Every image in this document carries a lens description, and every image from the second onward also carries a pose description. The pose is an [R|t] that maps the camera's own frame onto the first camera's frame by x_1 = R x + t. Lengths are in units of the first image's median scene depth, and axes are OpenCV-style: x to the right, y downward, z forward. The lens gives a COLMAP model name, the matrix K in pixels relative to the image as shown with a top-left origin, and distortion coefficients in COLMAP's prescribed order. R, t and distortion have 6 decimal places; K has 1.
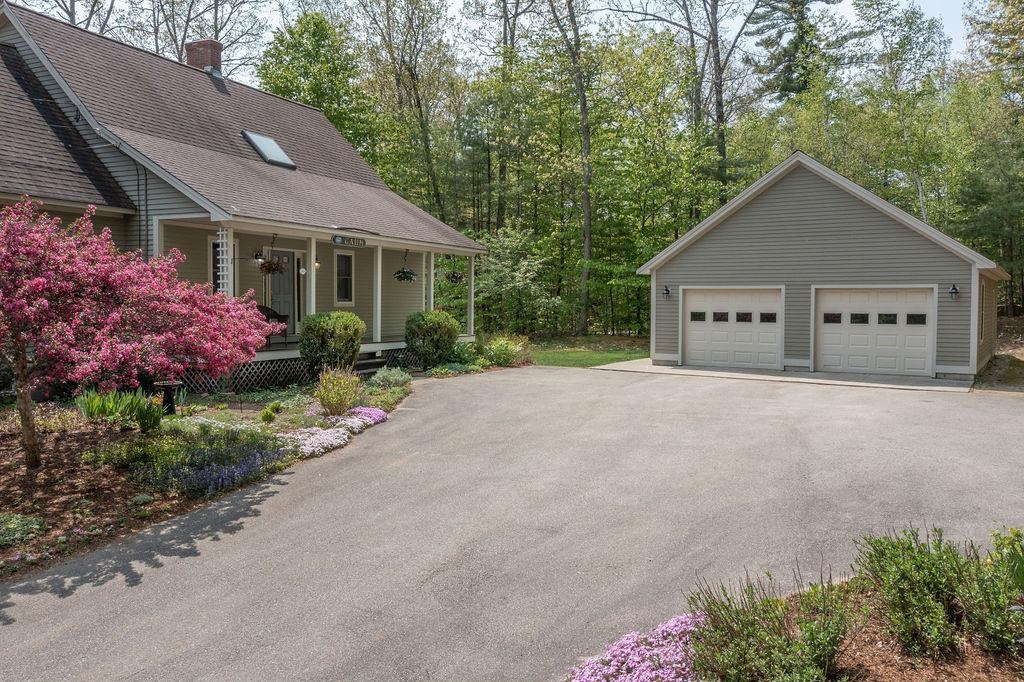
lens RADIAL K [[823.8, 0, 511.3], [0, 823.8, 337.9], [0, 0, 1]] dist [-0.026431, 0.000016]
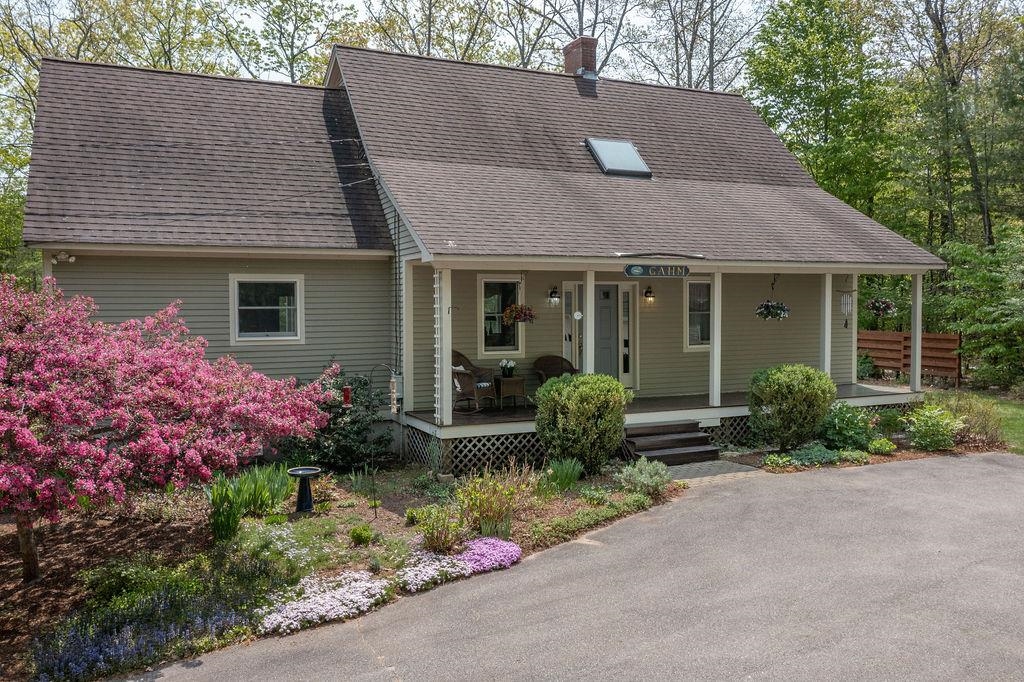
lens RADIAL K [[823.8, 0, 512.7], [0, 823.8, 342.8], [0, 0, 1]] dist [-0.026431, 0.000016]
pose [[0.743602, 0.020110, -0.668320, 0.181080], [-0.015832, 0.999797, 0.012468, -0.054941], [0.668435, 0.001310, 0.743769, 0.334144]]
